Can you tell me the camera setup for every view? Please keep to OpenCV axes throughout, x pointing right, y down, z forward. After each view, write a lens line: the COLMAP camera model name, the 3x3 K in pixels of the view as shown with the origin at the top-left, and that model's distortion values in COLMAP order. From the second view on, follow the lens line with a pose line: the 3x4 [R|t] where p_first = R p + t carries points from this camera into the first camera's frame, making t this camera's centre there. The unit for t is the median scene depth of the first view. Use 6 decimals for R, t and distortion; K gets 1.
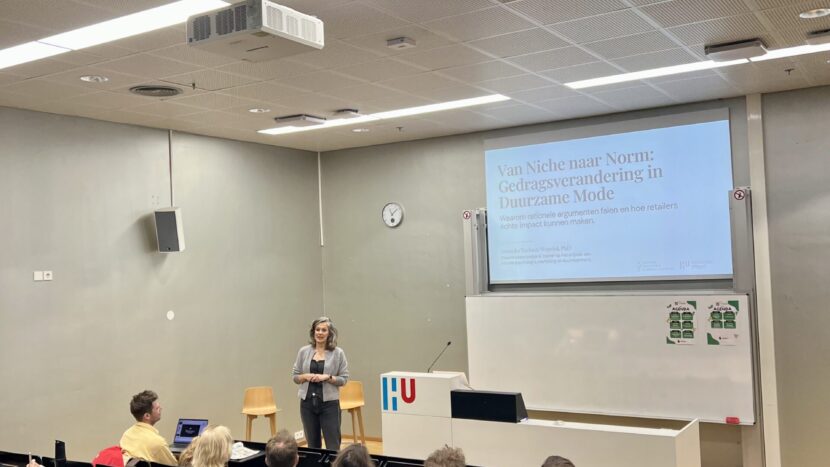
lens RADIAL K [[824.1, 0, 417.9], [0, 824.1, 233.3], [0, 0, 1]] dist [0.104056, 0.000000]
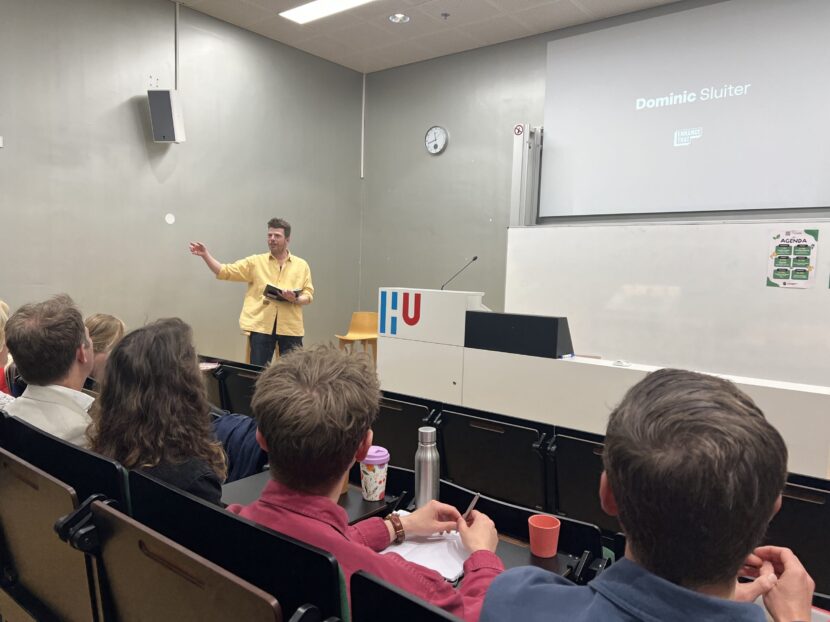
lens RADIAL K [[623.9, 0, 412.3], [0, 623.9, 310.2], [0, 0, 1]] dist [0.055756, -0.010571]
pose [[0.990186, 0.077206, -0.116490, 0.047039], [-0.064730, 0.992114, 0.107329, 0.113192], [0.123858, -0.098735, 0.987376, 0.385344]]
